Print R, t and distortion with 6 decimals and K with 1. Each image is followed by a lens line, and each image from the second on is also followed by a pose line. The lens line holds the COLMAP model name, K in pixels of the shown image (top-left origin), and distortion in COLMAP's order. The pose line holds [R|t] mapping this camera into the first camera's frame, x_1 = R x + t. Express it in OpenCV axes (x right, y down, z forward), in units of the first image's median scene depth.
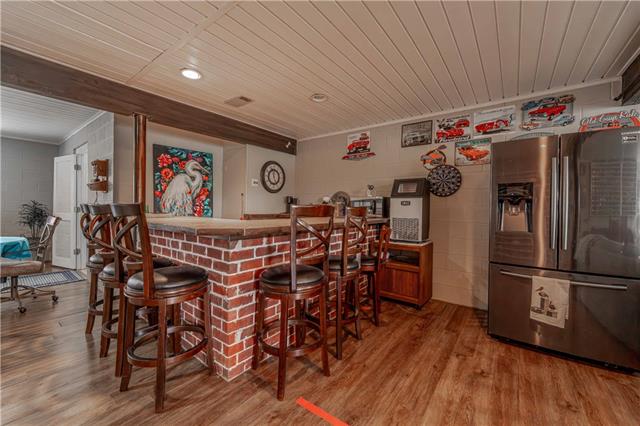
lens RADIAL K [[255.7, 0, 319.4], [0, 255.7, 210.7], [0, 0, 1]] dist [-0.001833, -0.000172]
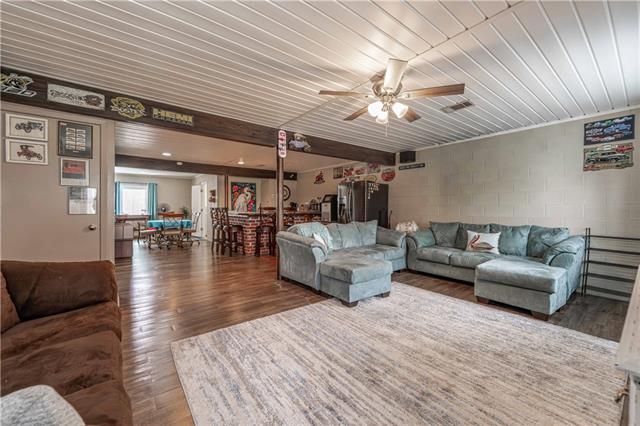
lens RADIAL K [[255.7, 0, 320.5], [0, 255.7, 211.2], [0, 0, 1]] dist [-0.001833, -0.000172]
pose [[0.966064, -0.009769, -0.258119, 0.814334], [0.009973, 0.999950, -0.000521, 0.023415], [0.258112, -0.002071, 0.966113, -1.154454]]
